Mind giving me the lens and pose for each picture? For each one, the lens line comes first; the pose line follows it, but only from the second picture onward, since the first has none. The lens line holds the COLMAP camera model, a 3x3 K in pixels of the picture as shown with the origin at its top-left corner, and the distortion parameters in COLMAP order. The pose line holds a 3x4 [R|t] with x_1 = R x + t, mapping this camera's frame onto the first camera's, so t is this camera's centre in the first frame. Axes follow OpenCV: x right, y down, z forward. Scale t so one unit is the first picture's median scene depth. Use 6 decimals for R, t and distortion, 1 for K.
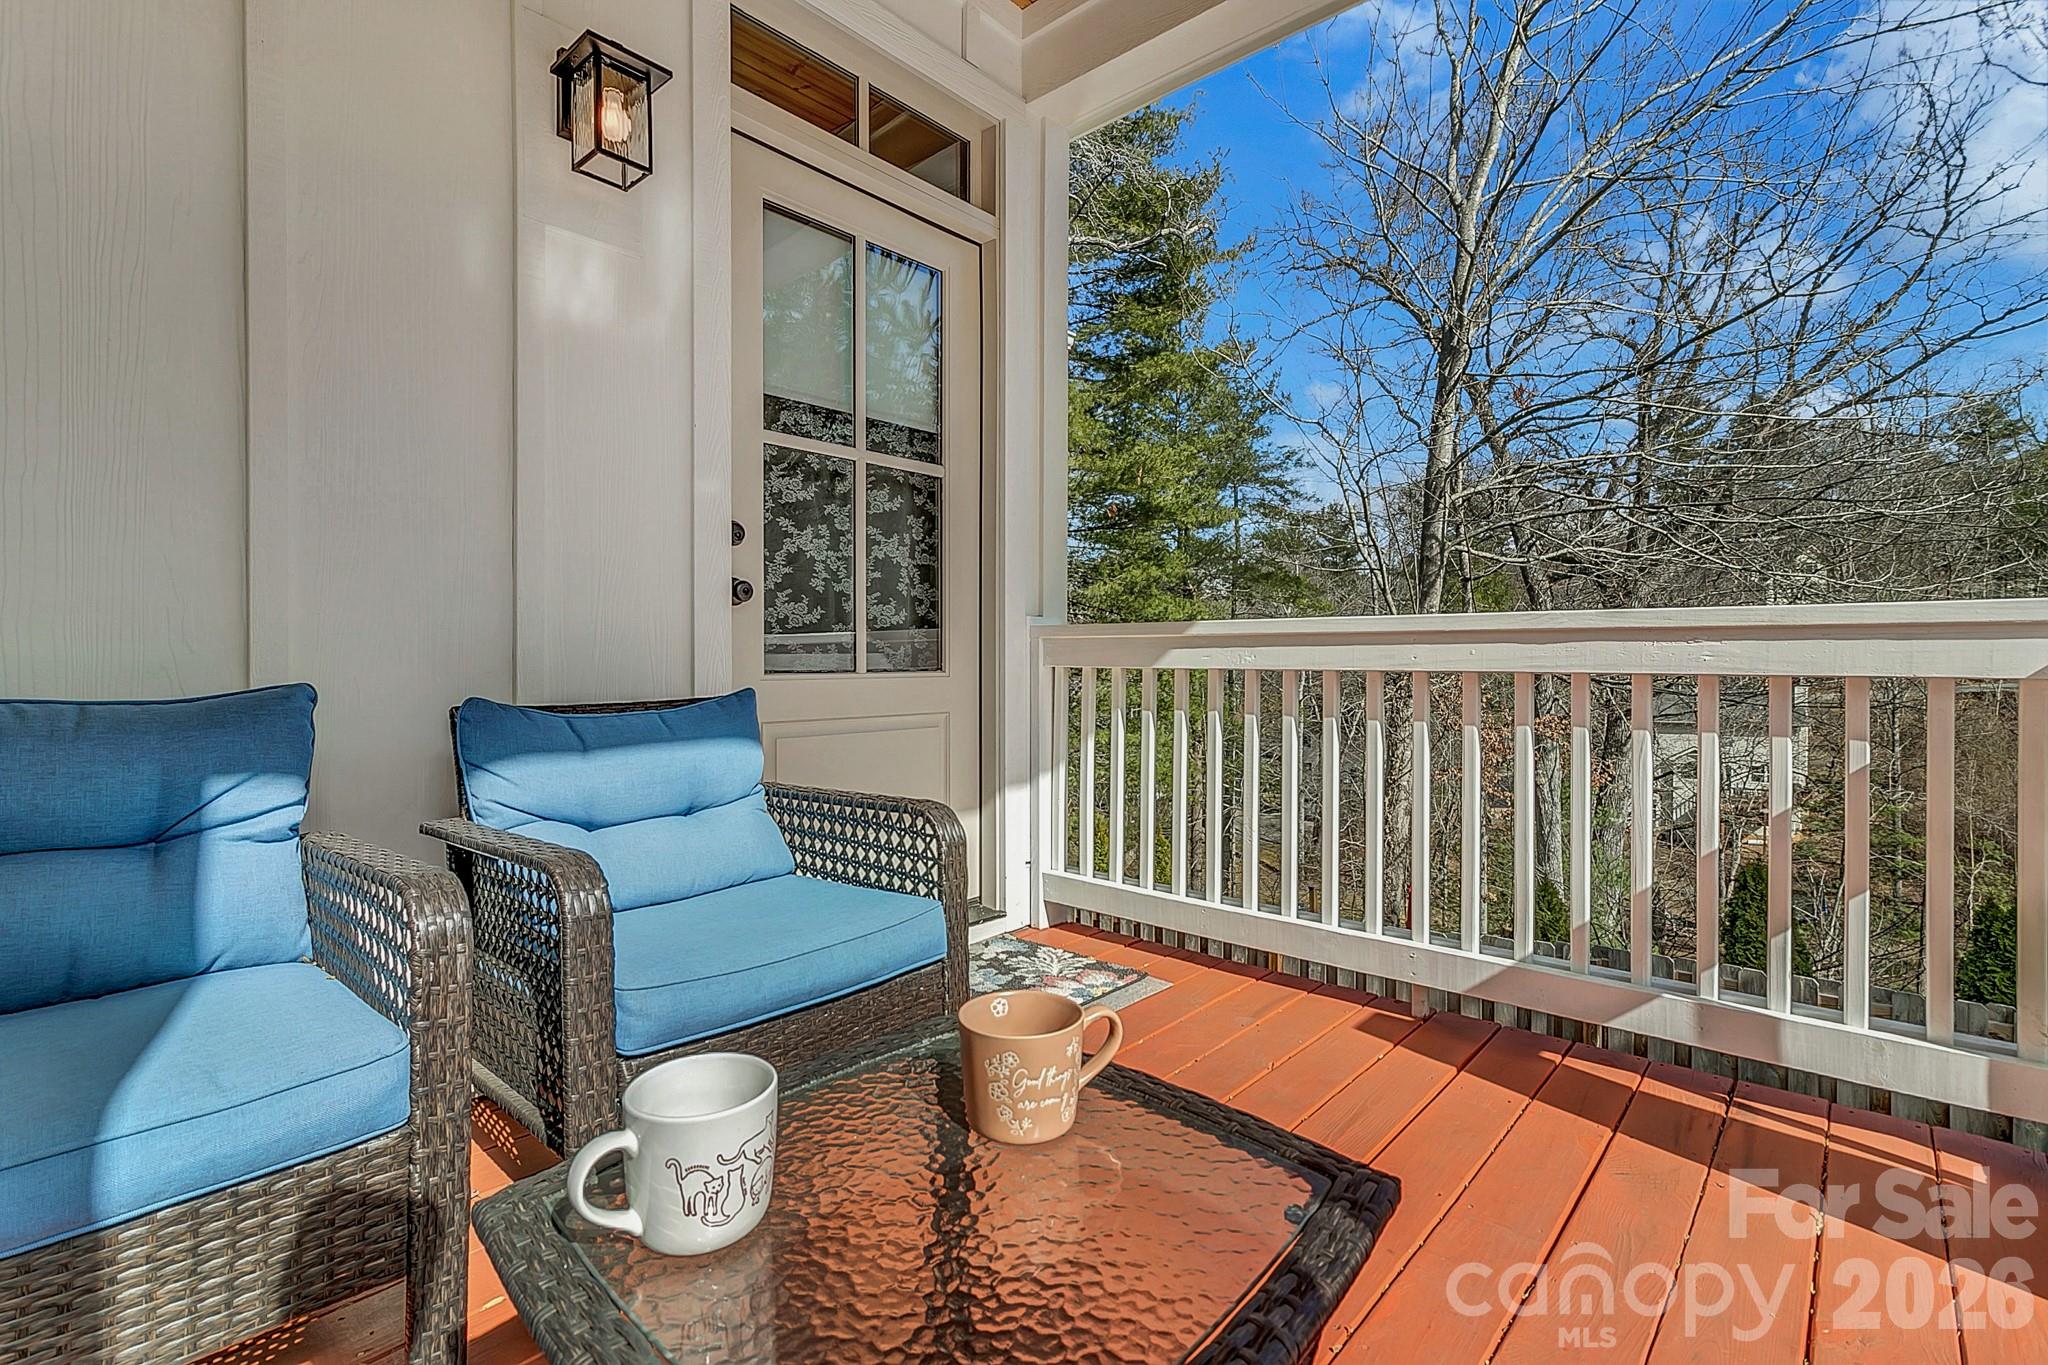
lens RADIAL K [[935.8, 0, 1017.4], [0, 935.8, 663.2], [0, 0, 1]] dist [0.001562, -0.000139]
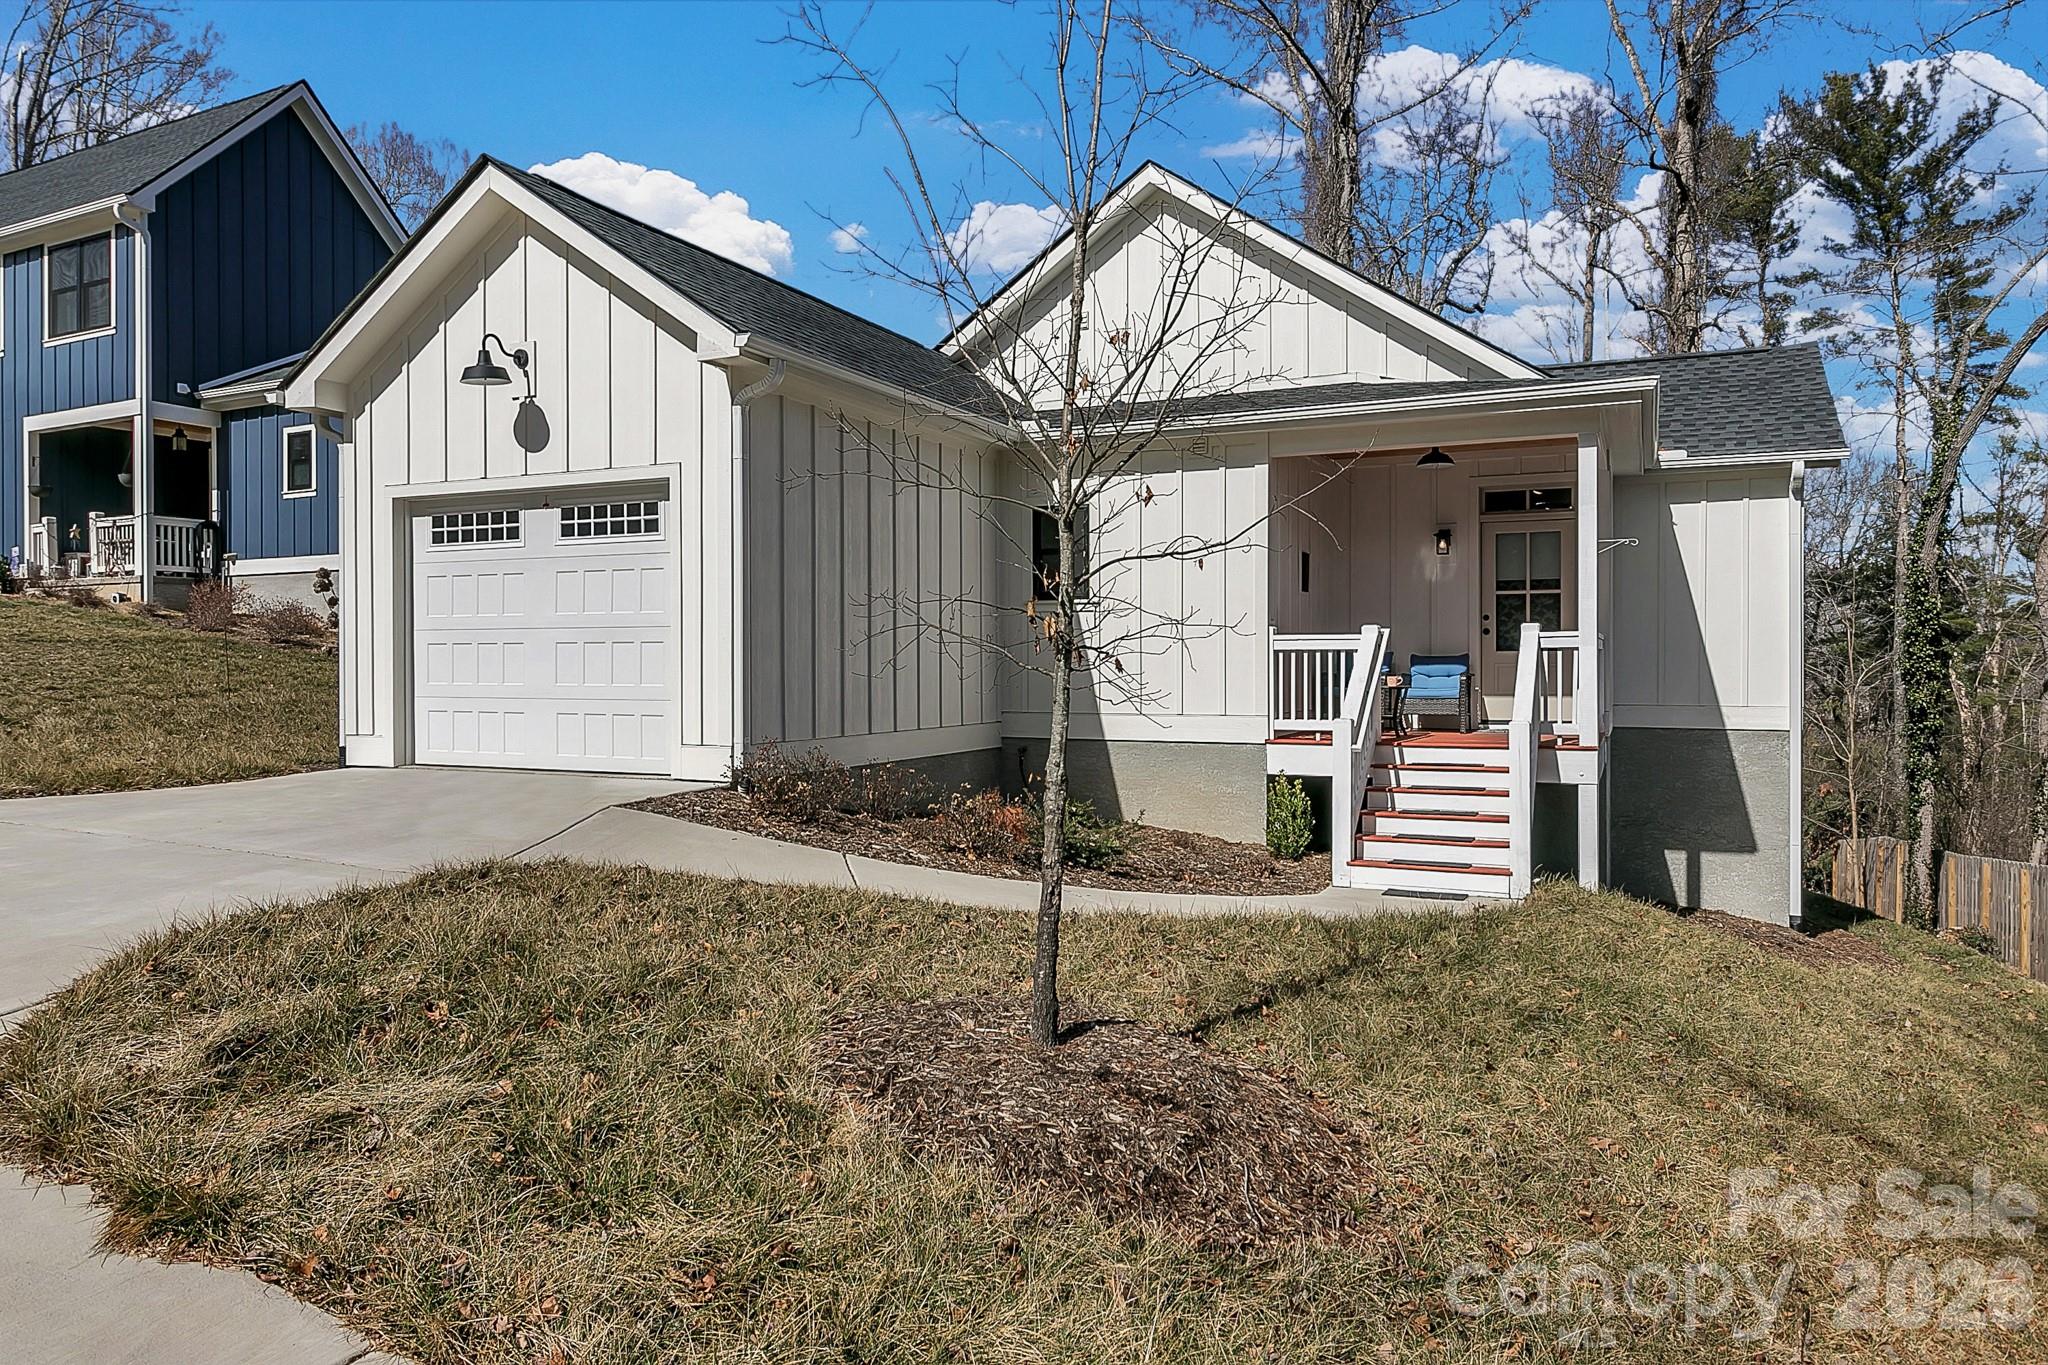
lens RADIAL K [[1376.3, 0, 1021.1], [0, 1376.3, 680.5], [0, 0, 1]] dist [0.000997, -0.002370]
pose [[0.297535, 0.006409, -0.954689, 4.016131], [-0.001394, 0.999979, 0.006278, 0.086080], [0.954710, -0.000537, 0.297538, -2.282592]]
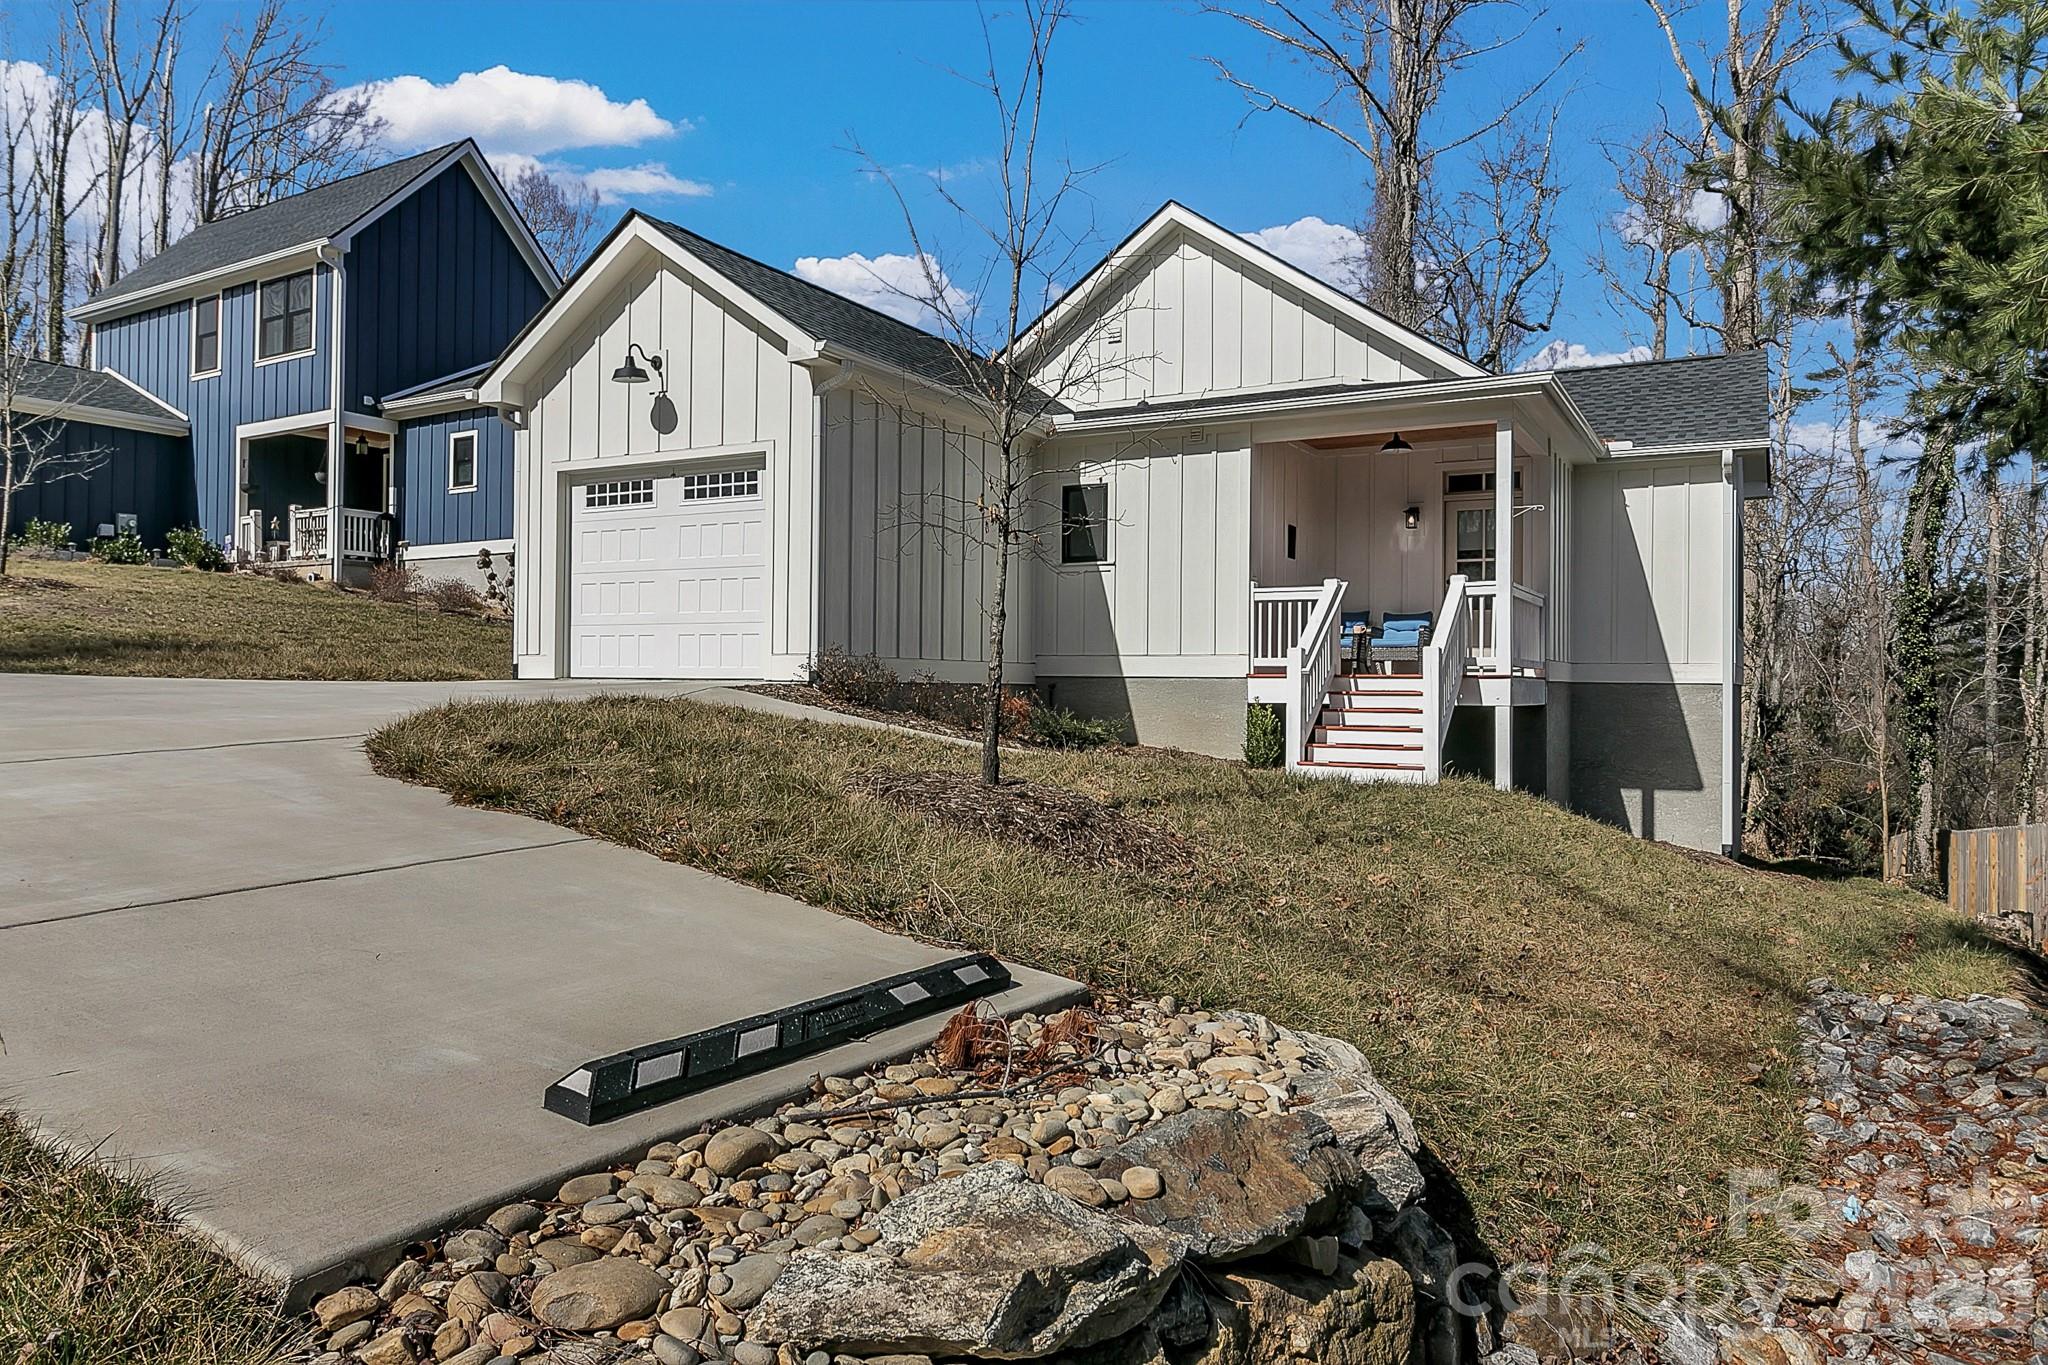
lens RADIAL K [[1384.0, 0, 1025.7], [0, 1384.0, 685.4], [0, 0, 1]] dist [-0.000742, 0.000699]
pose [[0.226748, -0.005770, -0.973936, 5.104133], [-0.012807, 0.999878, -0.008905, 0.406093], [0.973869, 0.014492, 0.226647, -2.286876]]
